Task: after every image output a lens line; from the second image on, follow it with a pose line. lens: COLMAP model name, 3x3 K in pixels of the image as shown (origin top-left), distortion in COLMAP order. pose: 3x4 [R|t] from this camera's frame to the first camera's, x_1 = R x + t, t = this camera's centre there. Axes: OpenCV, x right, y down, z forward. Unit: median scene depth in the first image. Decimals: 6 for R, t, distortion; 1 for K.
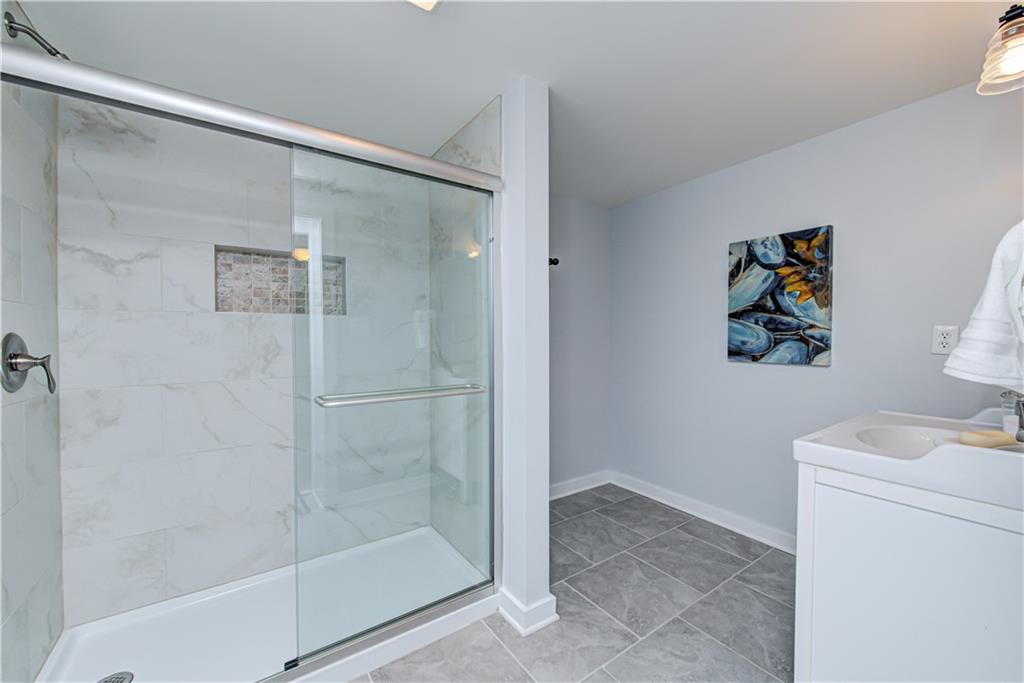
lens RADIAL K [[405.4, 0, 511.1], [0, 405.4, 340.7], [0, 0, 1]] dist [-0.006027, 0.000138]
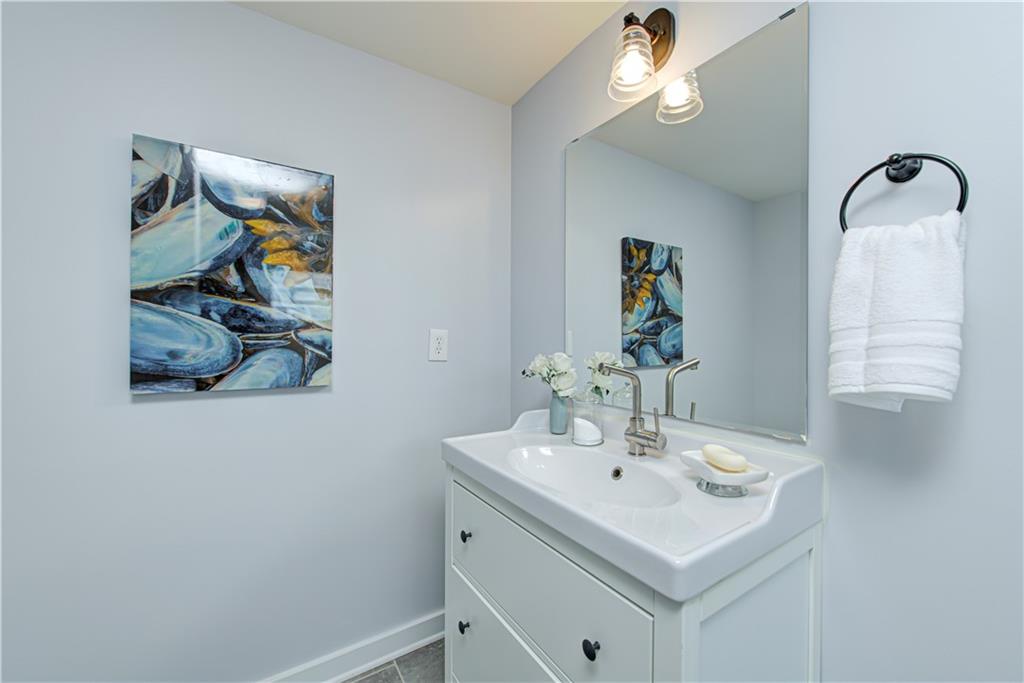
lens RADIAL K [[405.4, 0, 509.7], [0, 405.4, 333.9], [0, 0, 1]] dist [-0.006027, 0.000138]
pose [[0.012256, 0.003815, 0.999918, 0.108634], [-0.001770, 0.999991, -0.003793, -0.019028], [-0.999923, -0.001723, 0.012263, 0.633717]]
